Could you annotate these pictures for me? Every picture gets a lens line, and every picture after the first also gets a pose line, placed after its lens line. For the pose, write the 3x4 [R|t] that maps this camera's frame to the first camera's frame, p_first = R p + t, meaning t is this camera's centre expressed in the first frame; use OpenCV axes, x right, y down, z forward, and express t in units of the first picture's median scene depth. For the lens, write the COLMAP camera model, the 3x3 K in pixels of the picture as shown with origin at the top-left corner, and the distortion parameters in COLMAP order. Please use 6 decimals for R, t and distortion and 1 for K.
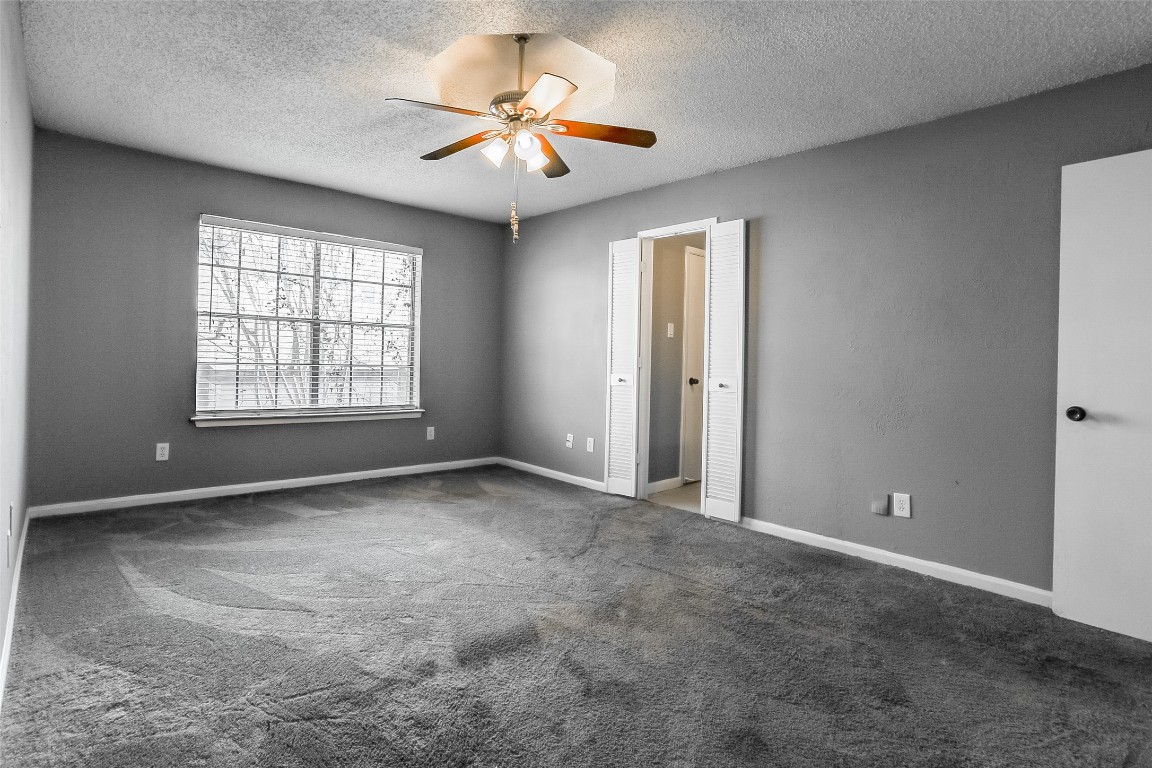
lens RADIAL K [[569.2, 0, 576.0], [0, 569.2, 384.0], [0, 0, 1]] dist [-0.067649, 0.038355]
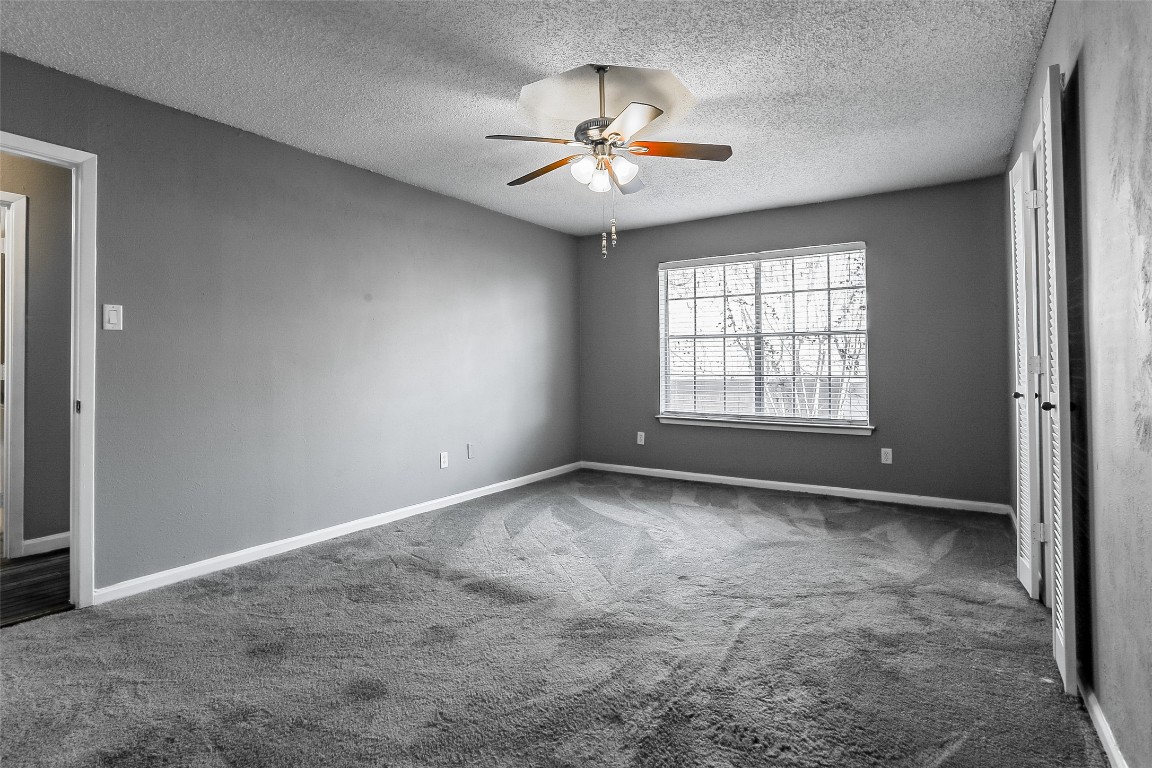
lens RADIAL K [[588.8, 0, 555.2], [0, 588.8, 365.7], [0, 0, 1]] dist [-0.051671, 0.033613]
pose [[0.222349, -0.030411, -0.974493, 0.556390], [-0.031891, 0.998752, -0.038445, 0.002512], [0.974445, 0.039625, 0.221102, 0.383169]]
